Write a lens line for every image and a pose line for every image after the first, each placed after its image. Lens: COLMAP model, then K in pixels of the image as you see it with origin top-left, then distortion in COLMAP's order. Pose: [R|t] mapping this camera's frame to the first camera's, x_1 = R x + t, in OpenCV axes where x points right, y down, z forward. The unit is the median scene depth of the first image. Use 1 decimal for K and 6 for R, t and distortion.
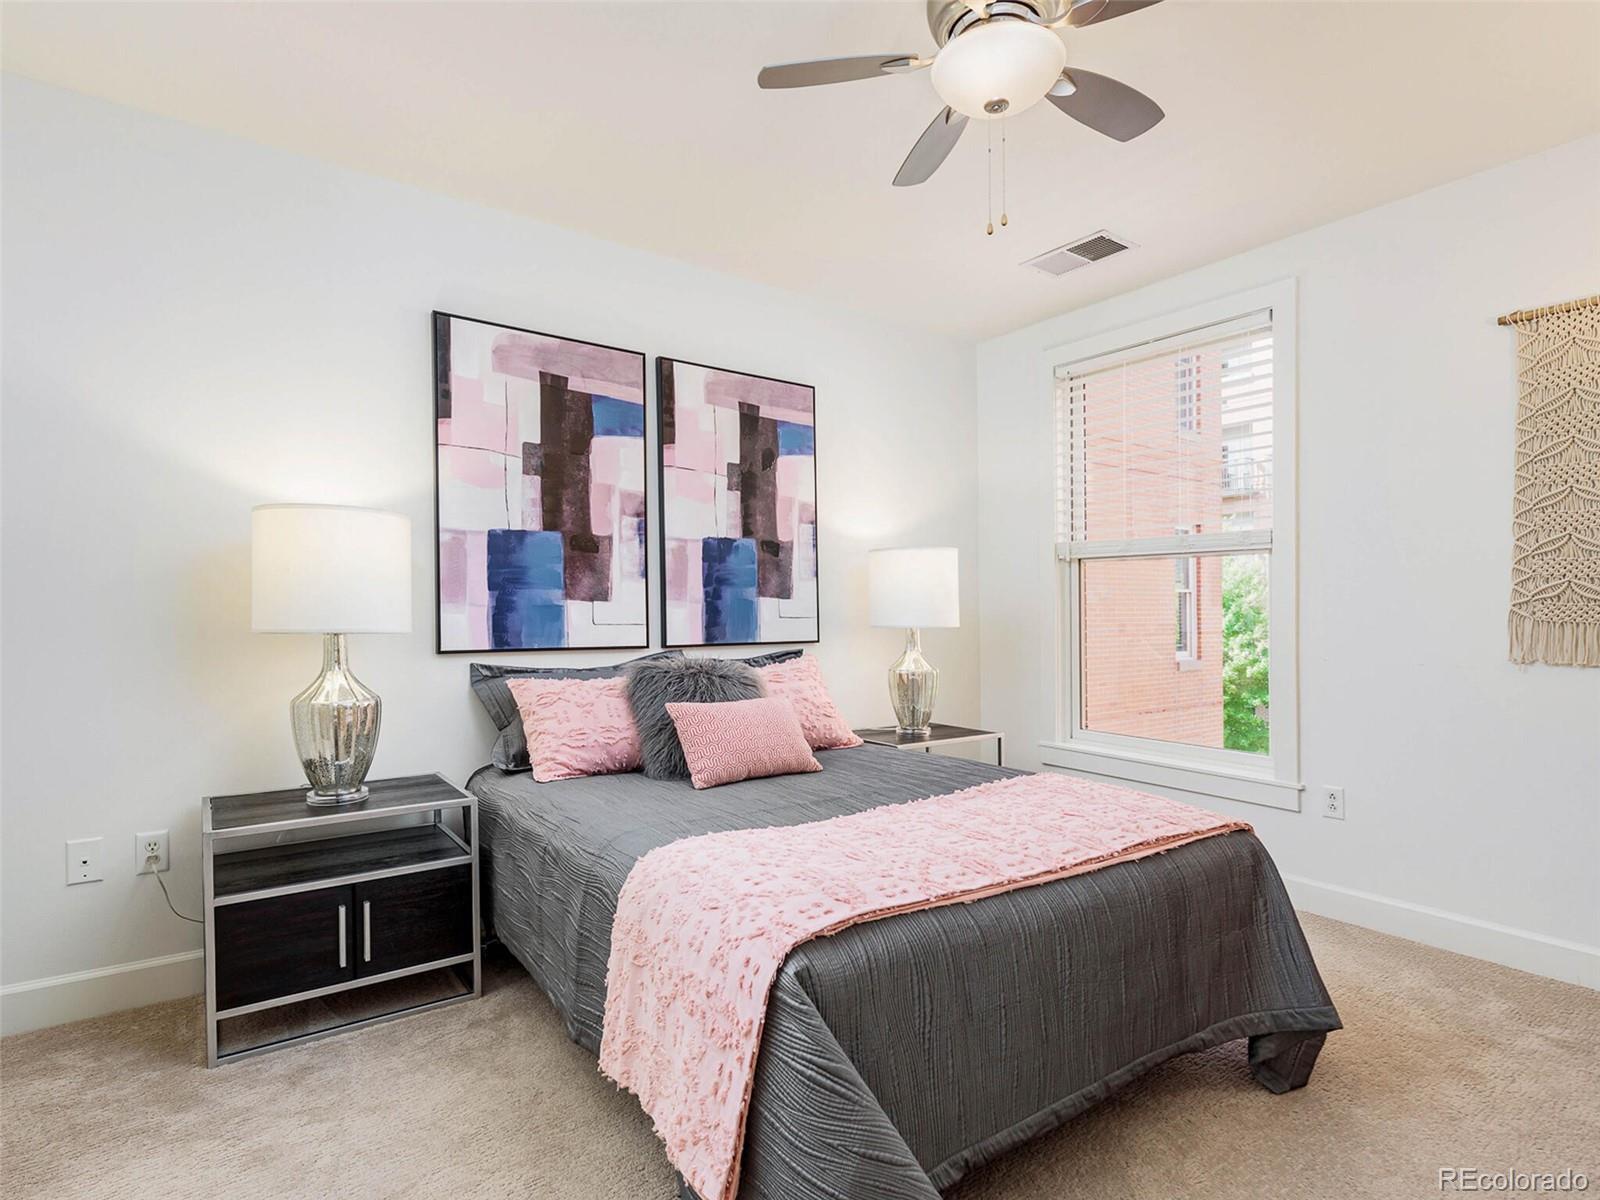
lens RADIAL K [[817.3, 0, 807.5], [0, 817.3, 616.1], [0, 0, 1]] dist [-0.000840, 0.000000]
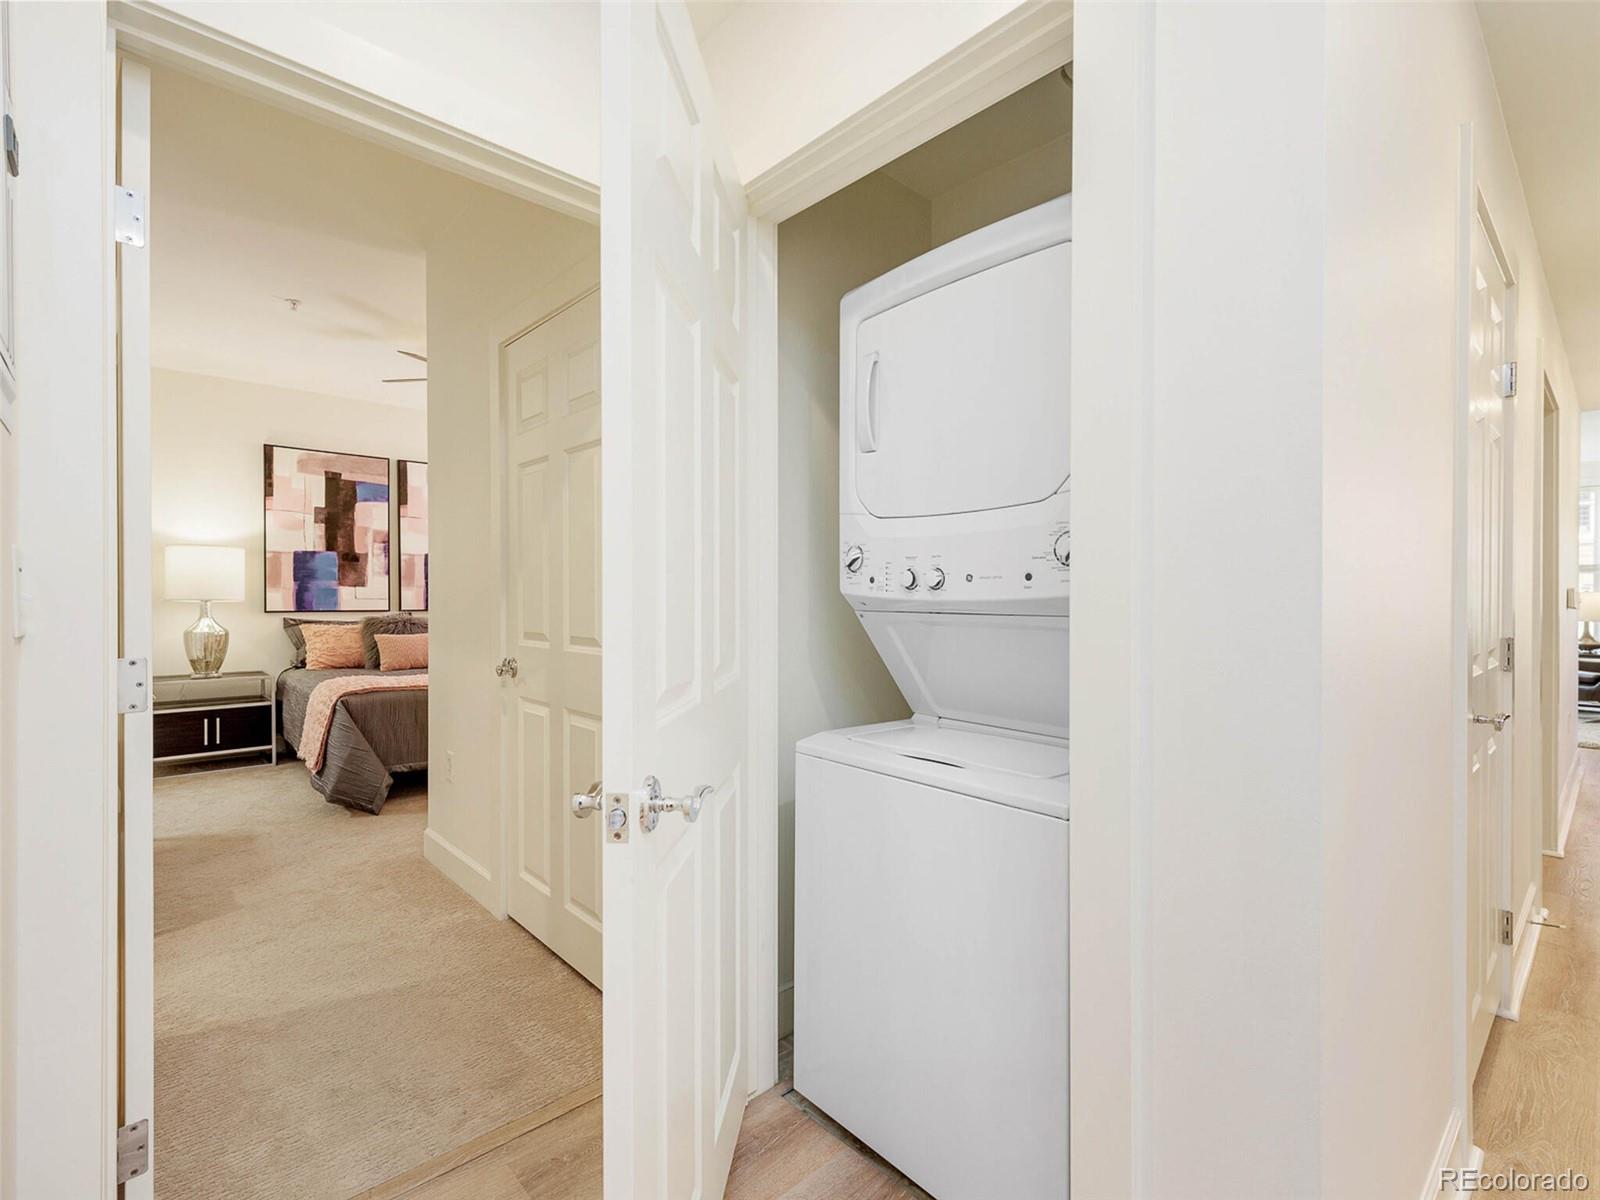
lens RADIAL K [[750.7, 0, 792.5], [0, 750.7, 589.9], [0, 0, 1]] dist [0.021358, -0.005028]
pose [[0.995225, 0.006934, 0.097366, 0.646171], [-0.006148, 0.999946, -0.008375, -0.002194], [-0.097418, 0.007736, 0.995213, -0.966971]]
